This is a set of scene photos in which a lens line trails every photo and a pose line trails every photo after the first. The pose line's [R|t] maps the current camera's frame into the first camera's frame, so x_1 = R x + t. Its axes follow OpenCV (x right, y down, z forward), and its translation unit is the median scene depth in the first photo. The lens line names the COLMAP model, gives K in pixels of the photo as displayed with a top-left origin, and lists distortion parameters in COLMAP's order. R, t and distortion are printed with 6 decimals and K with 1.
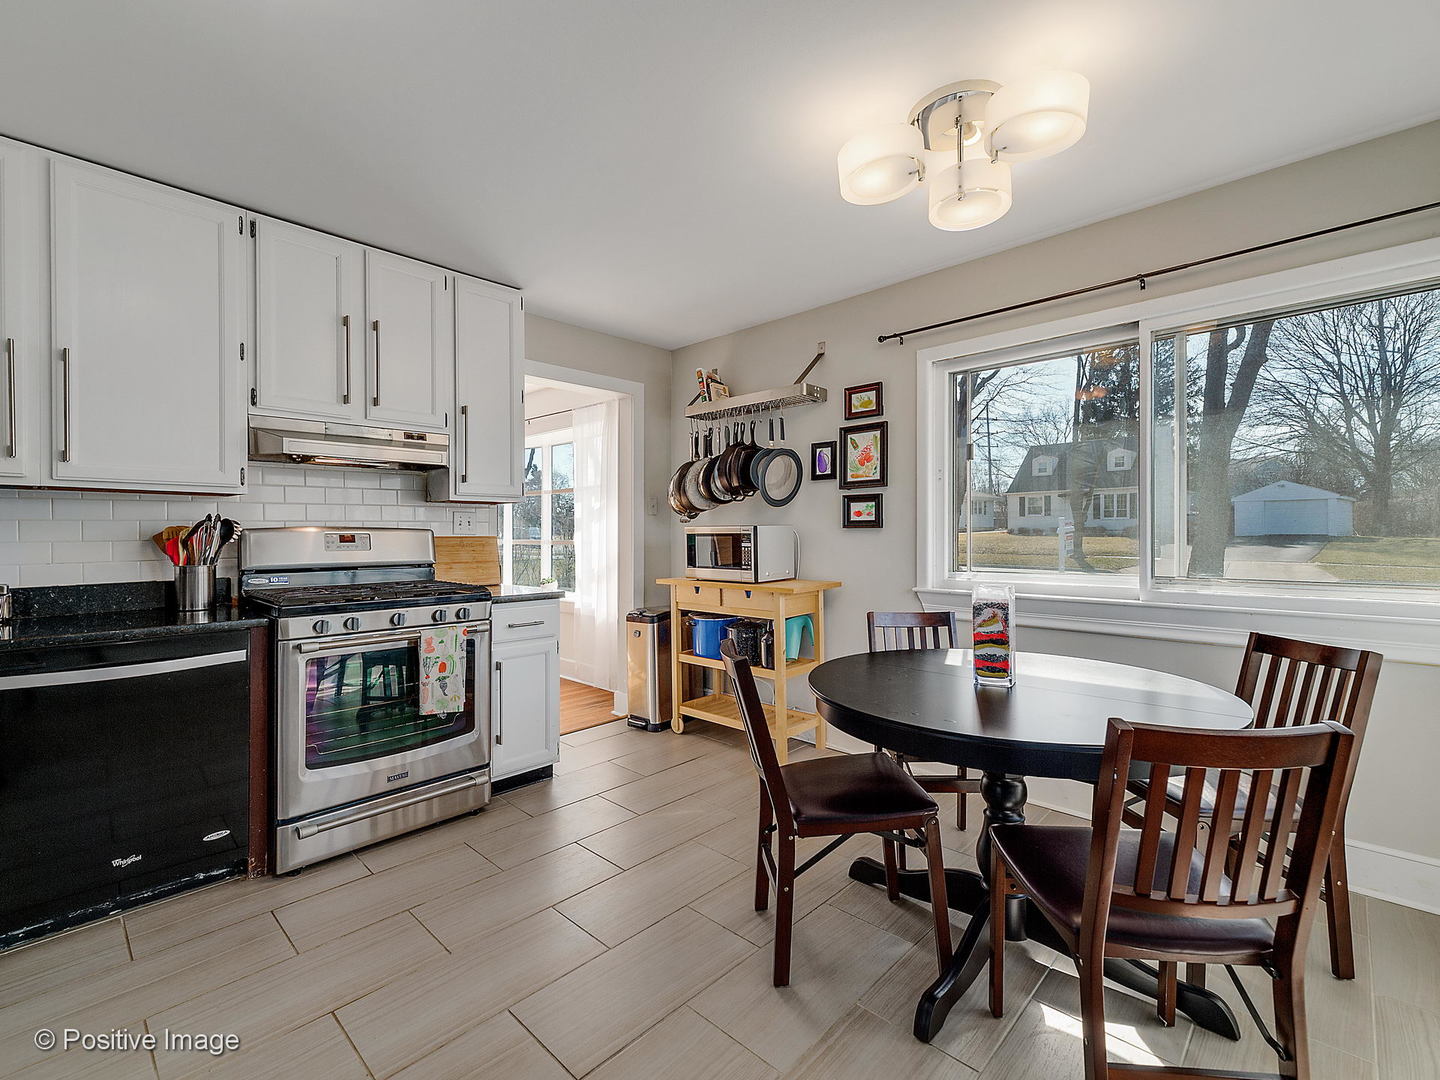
lens RADIAL K [[649.0, 0, 717.4], [0, 649.0, 545.9], [0, 0, 1]] dist [-0.000454, -0.000049]
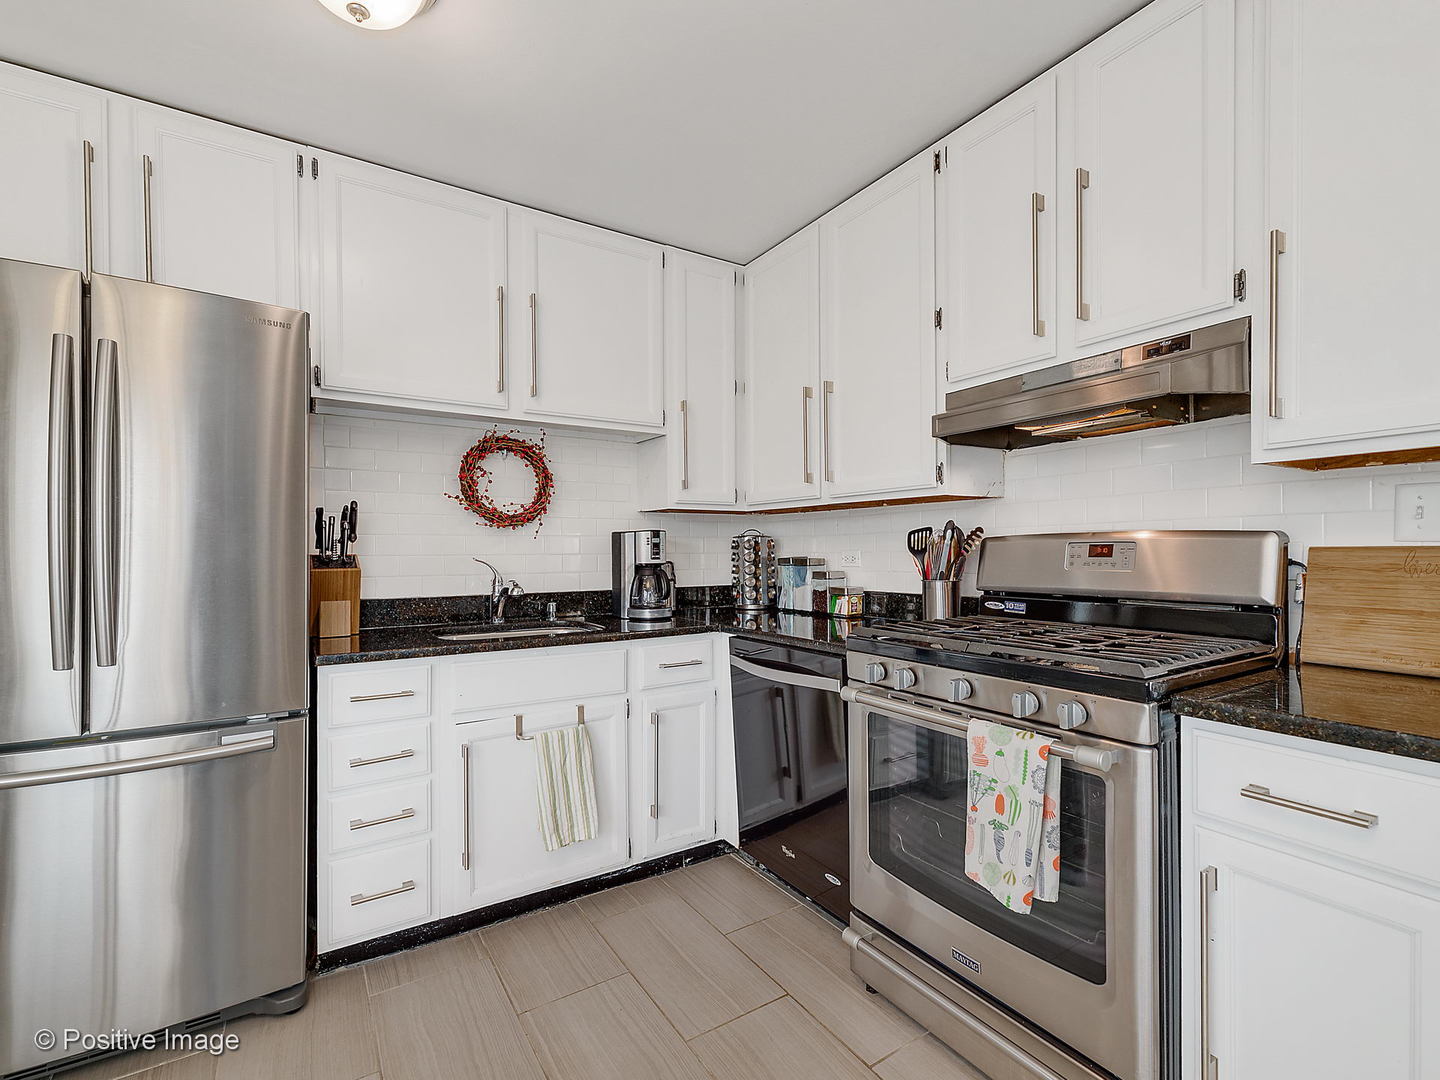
lens RADIAL K [[649.0, 0, 717.4], [0, 649.0, 545.9], [0, 0, 1]] dist [-0.000454, -0.000049]
pose [[-0.232359, -0.000709, -0.972630, 0.123173], [-0.004246, 0.999991, 0.000285, -0.014239], [0.972621, 0.004196, -0.232360, 0.906665]]
